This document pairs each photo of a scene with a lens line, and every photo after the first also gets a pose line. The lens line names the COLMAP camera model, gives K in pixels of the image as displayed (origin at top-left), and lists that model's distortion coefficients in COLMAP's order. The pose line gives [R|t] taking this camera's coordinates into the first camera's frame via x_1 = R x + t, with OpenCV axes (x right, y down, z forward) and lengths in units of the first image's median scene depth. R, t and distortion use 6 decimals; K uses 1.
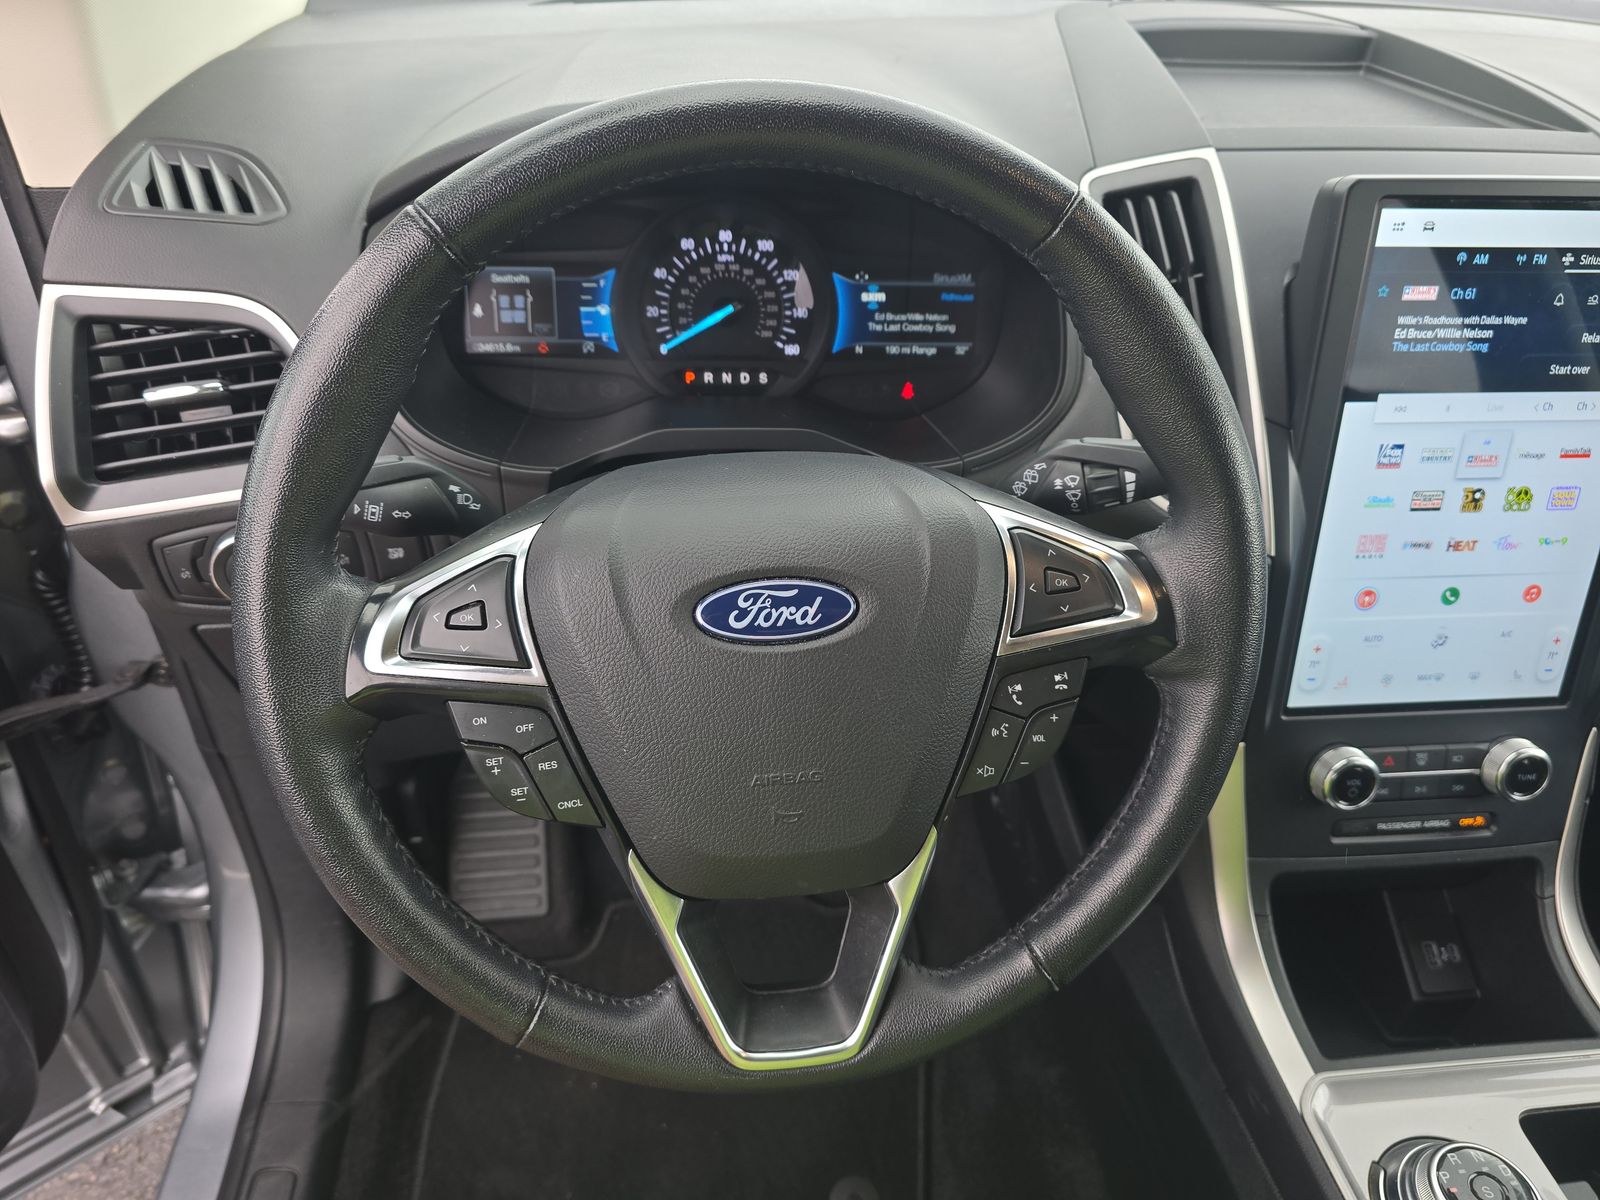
lens RADIAL K [[1080.5, 0, 794.8], [0, 1080.5, 601.2], [0, 0, 1]] dist [0.021429, -0.034485]
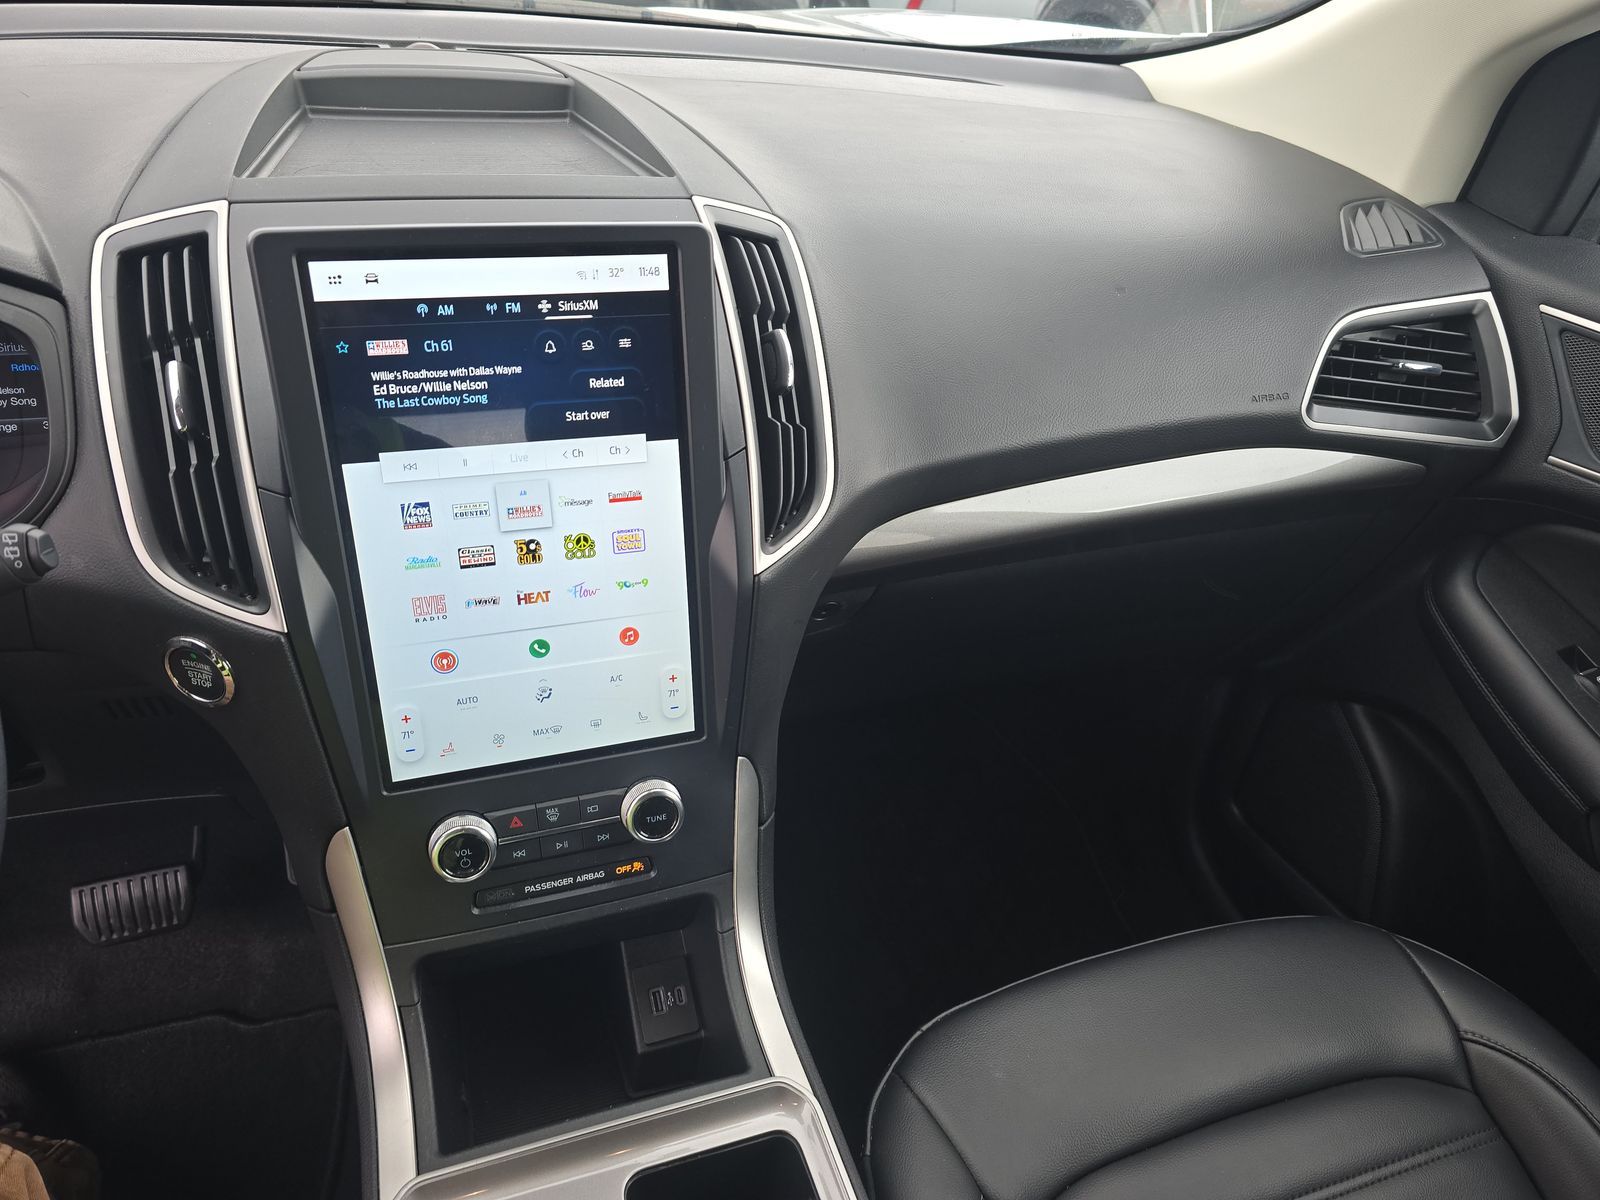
lens RADIAL K [[1080.5, 0, 791.6], [0, 1080.5, 604.2], [0, 0, 1]] dist [0.021429, -0.034485]
pose [[0.967288, -0.100226, 0.233042, 0.627268], [0.107844, 0.993964, -0.020146, -0.000315], [-0.229616, 0.044619, 0.972258, -0.005257]]
